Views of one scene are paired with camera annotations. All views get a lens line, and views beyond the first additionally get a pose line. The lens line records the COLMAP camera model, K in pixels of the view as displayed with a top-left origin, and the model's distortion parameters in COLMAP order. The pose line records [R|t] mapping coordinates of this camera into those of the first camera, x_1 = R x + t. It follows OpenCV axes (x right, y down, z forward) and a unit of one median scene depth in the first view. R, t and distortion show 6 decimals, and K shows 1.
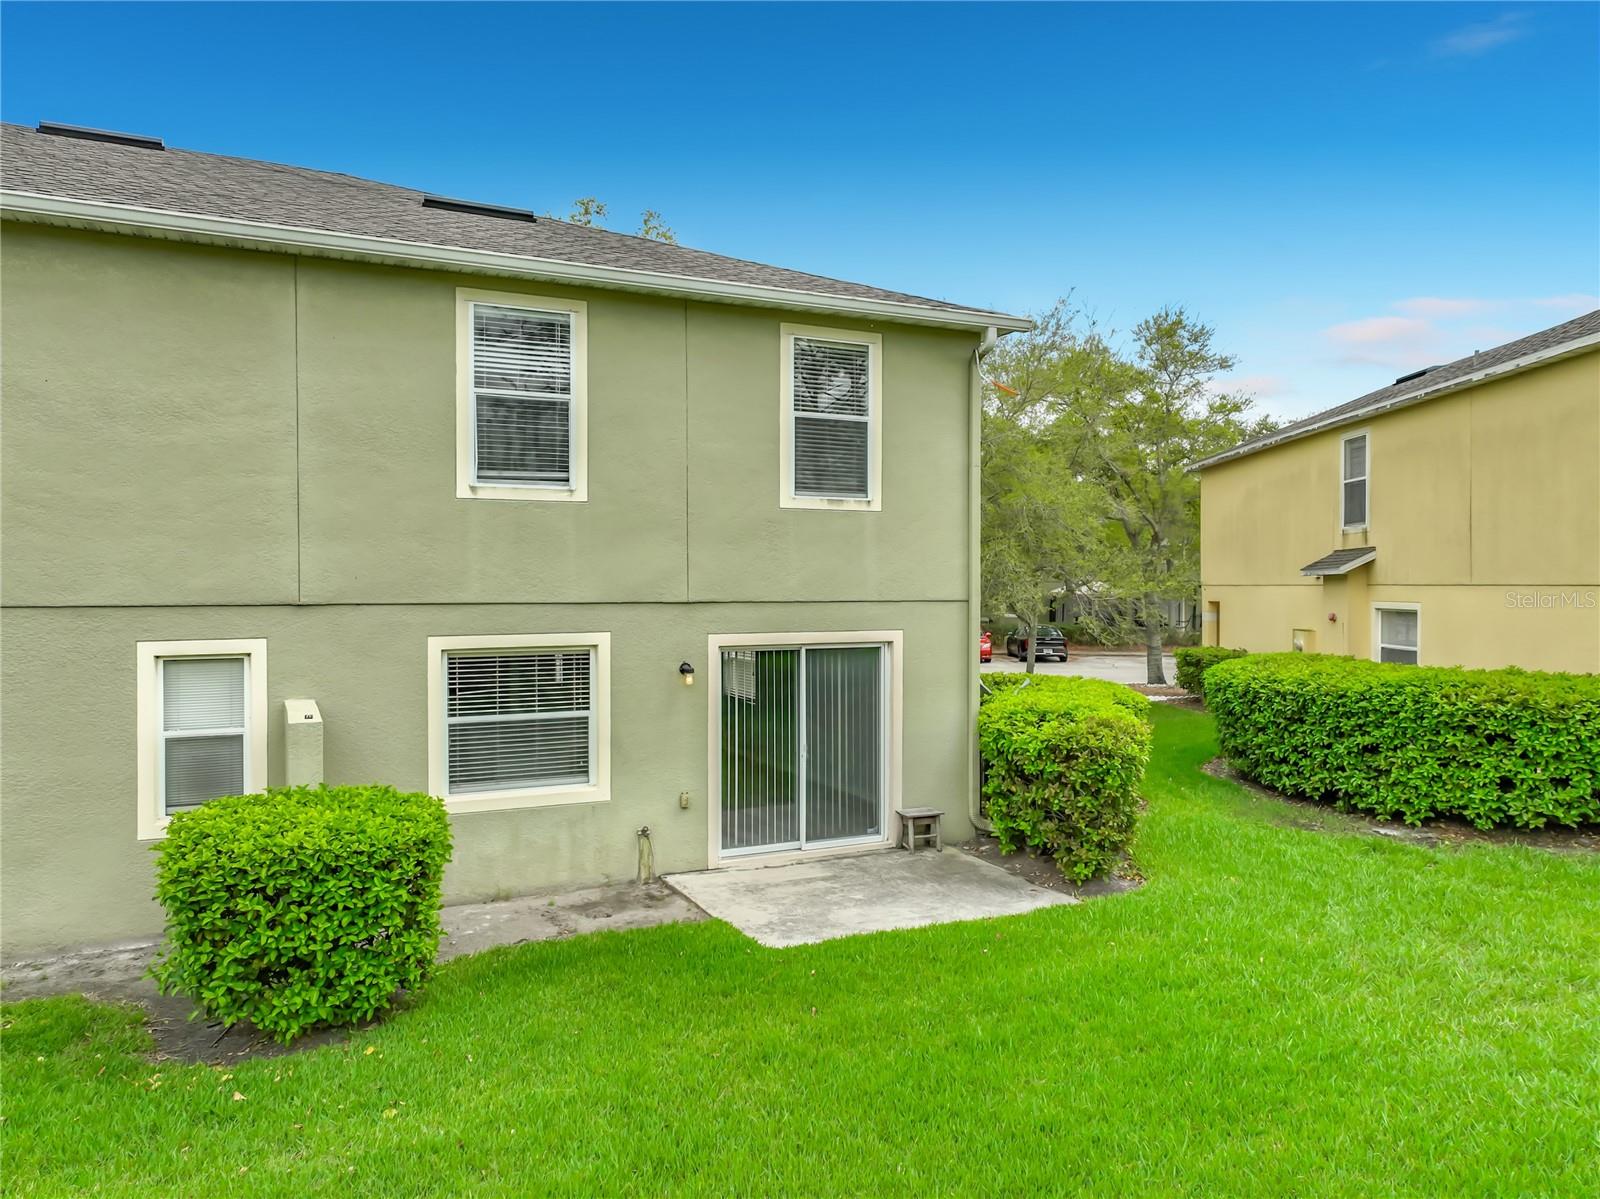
lens RADIAL K [[1139.5, 0, 803.4], [0, 1139.5, 596.6], [0, 0, 1]] dist [-0.004059, 0.021456]
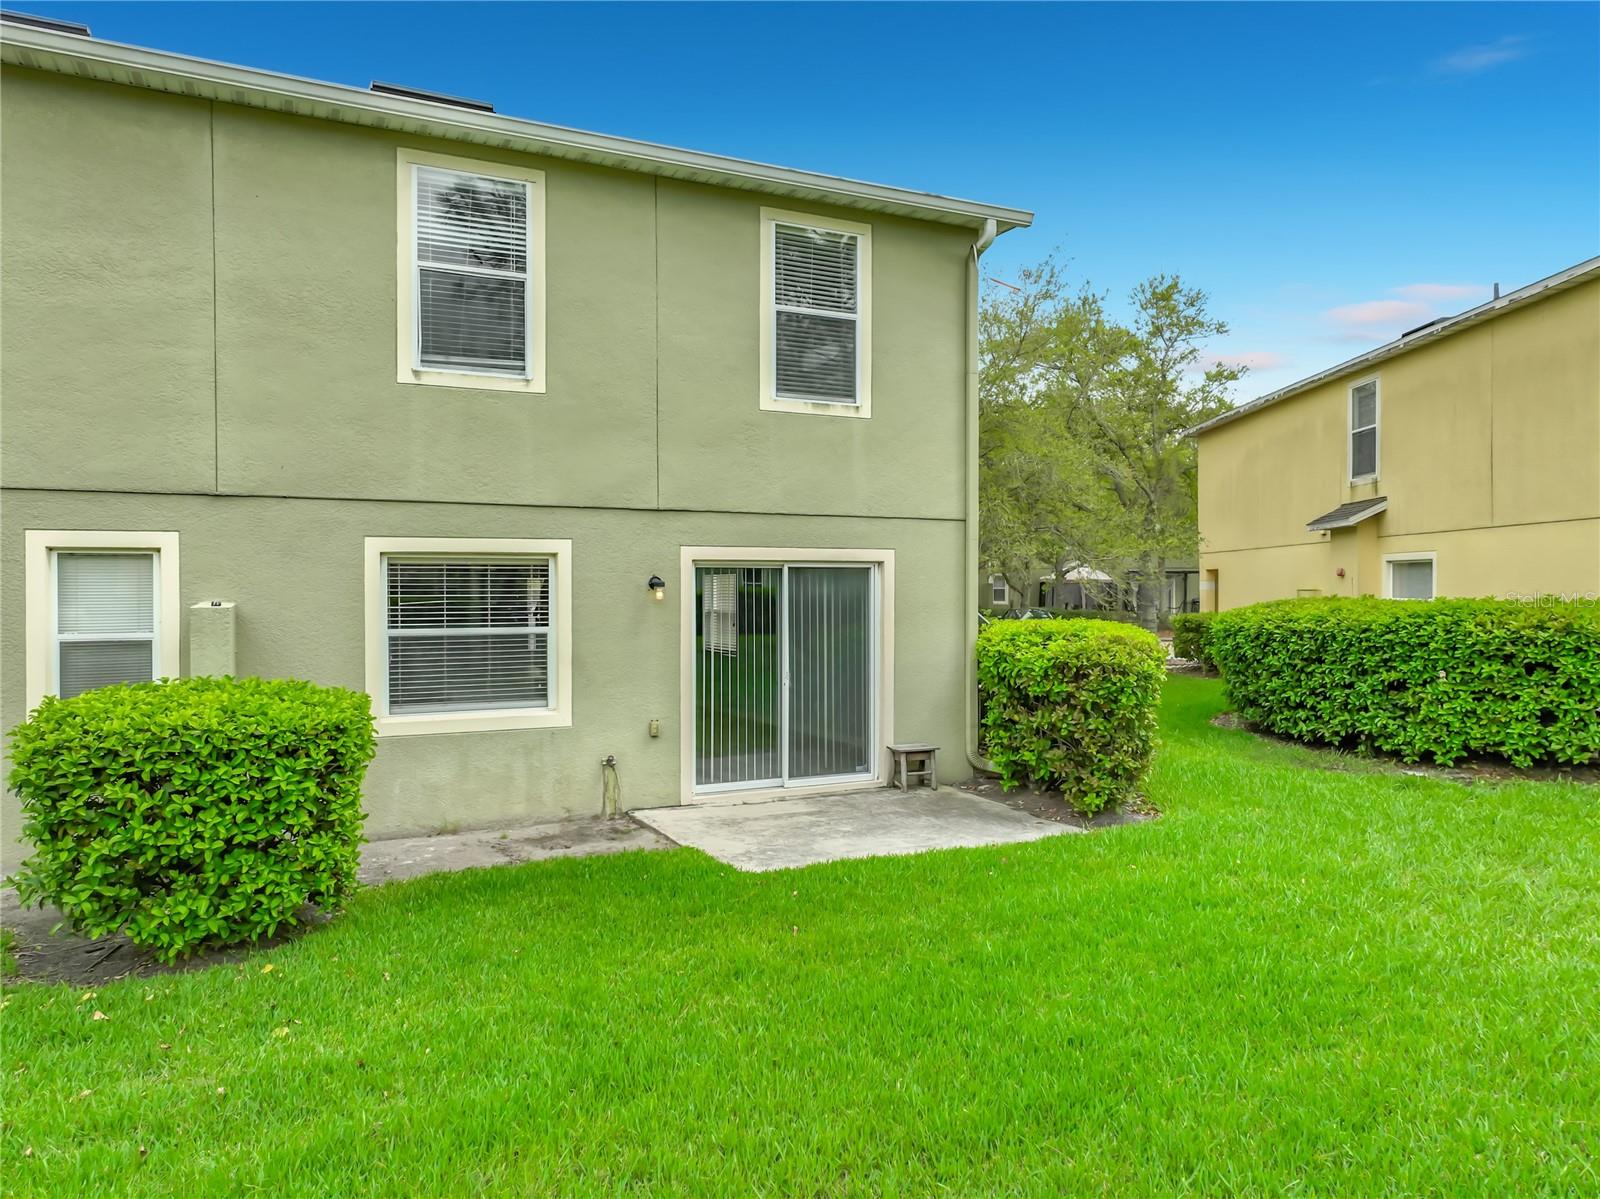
lens RADIAL K [[1139.5, 0, 803.9], [0, 1139.5, 596.0], [0, 0, 1]] dist [-0.004059, 0.021456]
pose [[0.999920, -0.000409, 0.012630, 0.003377], [0.000460, 0.999992, -0.004021, 0.081822], [-0.012628, 0.004027, 0.999912, 0.097861]]
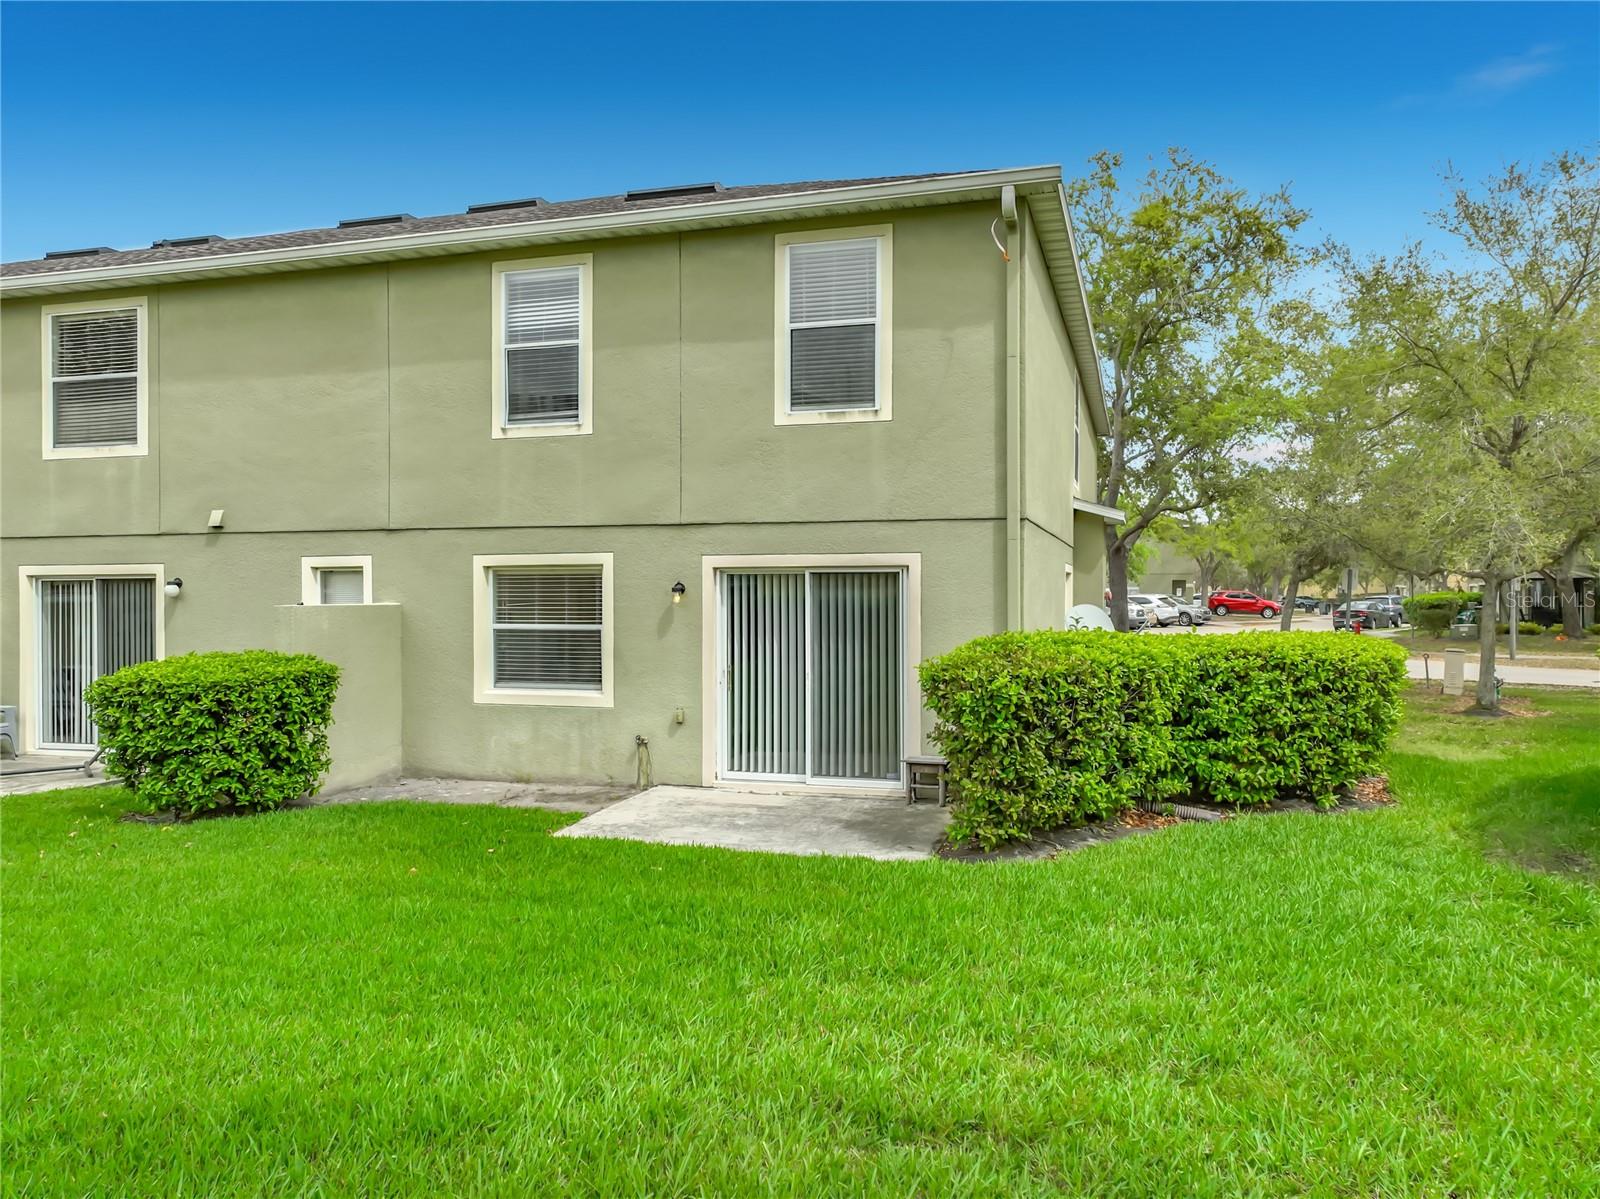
lens RADIAL K [[1044.3, 0, 807.5], [0, 1044.3, 601.4], [0, 0, 1]] dist [0.007180, 0.000563]
pose [[0.744562, 0.002309, -0.667549, 0.651861], [-0.009157, 0.999935, -0.006754, 0.084998], [0.667491, 0.011141, 0.744535, 0.392779]]
